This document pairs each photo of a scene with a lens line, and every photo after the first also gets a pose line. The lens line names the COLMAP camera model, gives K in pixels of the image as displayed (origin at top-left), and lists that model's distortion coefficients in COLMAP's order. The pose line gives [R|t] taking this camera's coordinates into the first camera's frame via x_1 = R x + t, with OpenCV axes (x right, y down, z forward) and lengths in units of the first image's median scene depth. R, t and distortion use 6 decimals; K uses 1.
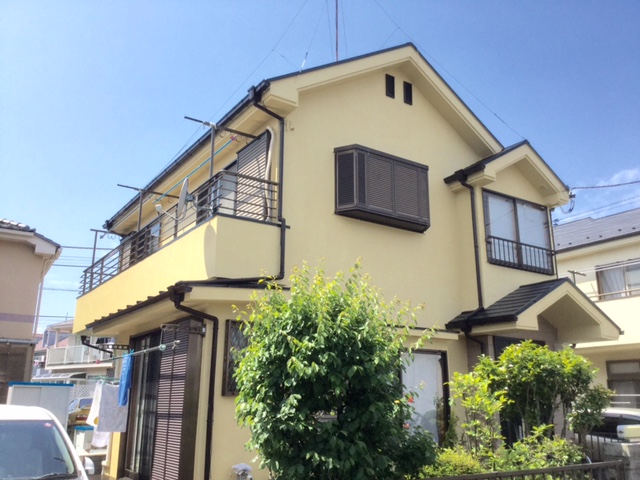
lens RADIAL K [[575.2, 0, 320.7], [0, 575.2, 252.6], [0, 0, 1]] dist [0.106111, -0.195545]
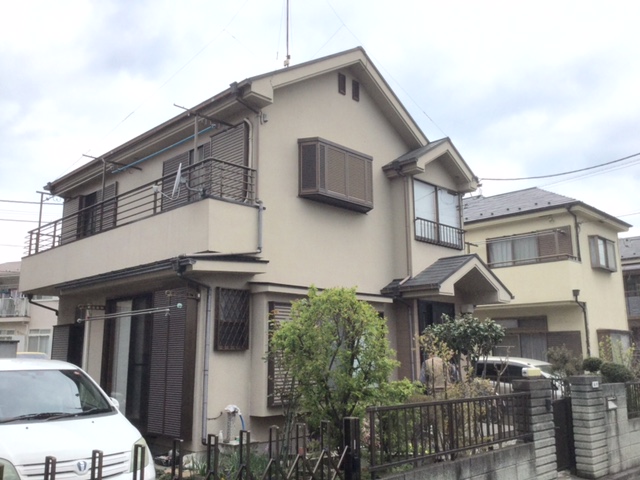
lens RADIAL K [[575.2, 0, 320.7], [0, 575.2, 252.6], [0, 0, 1]] dist [0.106111, -0.195545]
pose [[0.980700, 0.022184, 0.194255, -0.140089], [-0.037219, 0.996556, 0.074095, -0.038007], [-0.191943, -0.079895, 0.978149, -0.145749]]
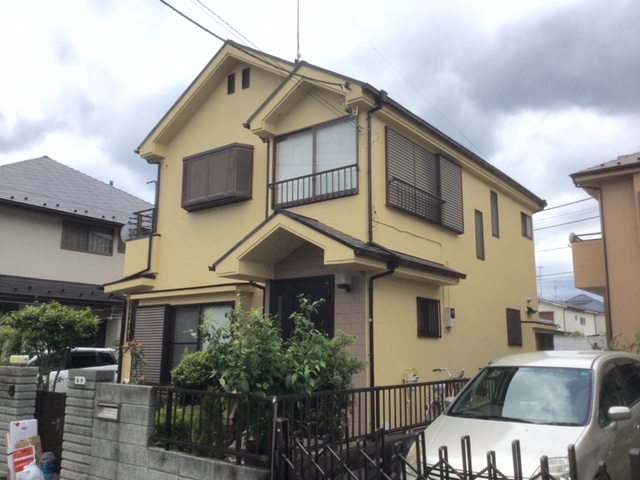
lens RADIAL K [[575.2, 0, 320.7], [0, 575.2, 252.6], [0, 0, 1]] dist [0.106111, -0.195545]
pose [[0.320701, -0.163196, -0.933015, 1.239576], [0.234734, 0.968010, -0.088632, 0.197776], [0.917633, -0.190586, 0.348750, 0.691214]]
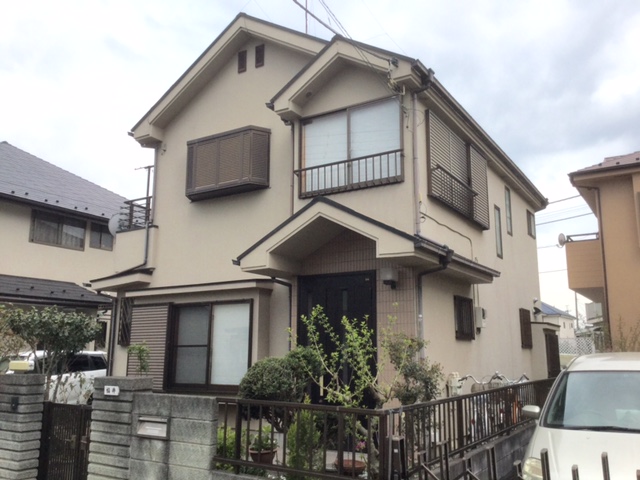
lens RADIAL K [[575.2, 0, 320.7], [0, 575.2, 252.6], [0, 0, 1]] dist [0.106111, -0.195545]
pose [[0.408612, -0.161319, -0.898339, 1.105762], [0.230751, 0.970540, -0.069326, 0.170281], [0.883057, -0.178965, 0.433799, 0.595932]]
